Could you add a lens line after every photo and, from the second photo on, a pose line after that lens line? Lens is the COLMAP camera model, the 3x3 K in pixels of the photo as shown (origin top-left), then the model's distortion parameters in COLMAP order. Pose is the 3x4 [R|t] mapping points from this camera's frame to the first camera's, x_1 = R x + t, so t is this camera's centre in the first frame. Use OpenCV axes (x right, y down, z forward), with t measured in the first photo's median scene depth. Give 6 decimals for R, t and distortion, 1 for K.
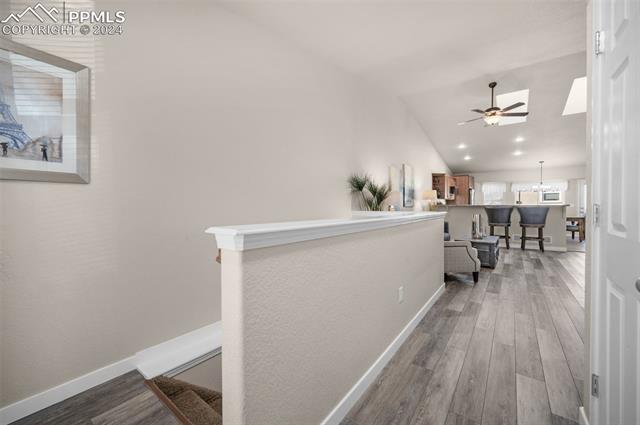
lens RADIAL K [[259.6, 0, 321.2], [0, 259.6, 207.6], [0, 0, 1]] dist [-0.000193, -0.000082]
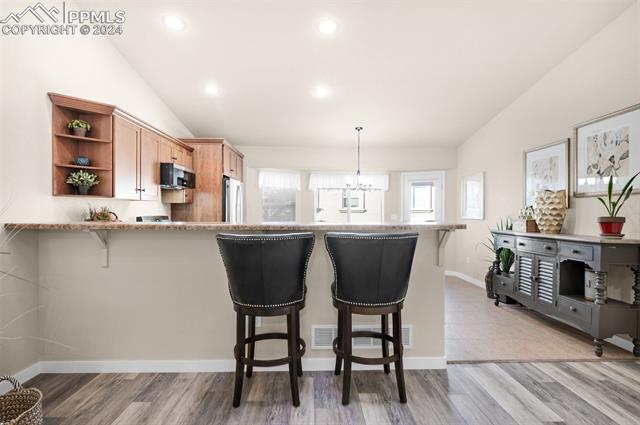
lens RADIAL K [[332.1, 0, 320.0], [0, 332.1, 212.5], [0, 0, 1]] dist [-0.000052, -0.000052]
pose [[0.787520, 0.002209, 0.616285, 0.436306], [-0.001195, 0.999997, -0.002058, -0.018287], [-0.616288, 0.000884, 0.787520, 0.593424]]
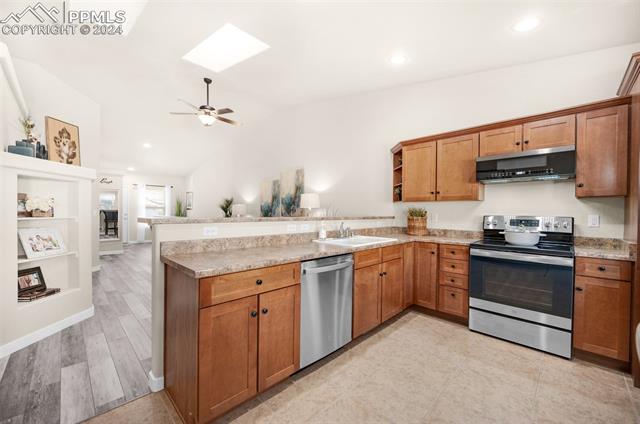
lens RADIAL K [[253.1, 0, 319.3], [0, 253.1, 212.7], [0, 0, 1]] dist [-0.002176, -0.000215]
pose [[-0.141541, 0.004095, -0.989924, 0.913890], [-0.011836, 0.999913, 0.005828, -0.016815], [0.989862, 0.012541, -0.141481, 0.936671]]
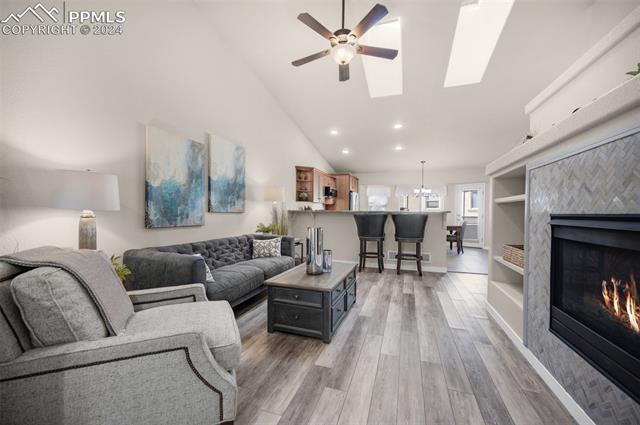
lens RADIAL K [[256.8, 0, 320.3], [0, 256.8, 213.4], [0, 0, 1]] dist [0.000567, -0.000097]
pose [[0.952395, 0.007467, 0.304776, 0.277693], [-0.007957, 0.999968, 0.000365, -0.001747], [-0.304764, -0.002773, 0.952424, 0.303723]]
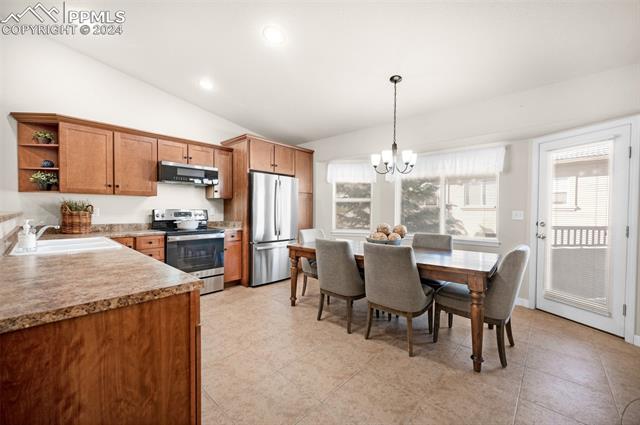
lens RADIAL K [[253.1, 0, 319.3], [0, 253.1, 213.2], [0, 0, 1]] dist [-0.002176, -0.000215]
pose [[0.995005, 0.010564, -0.099268, 0.844474], [-0.009344, 0.999875, 0.012744, -0.015055], [0.099390, -0.011753, 0.994979, 0.727525]]
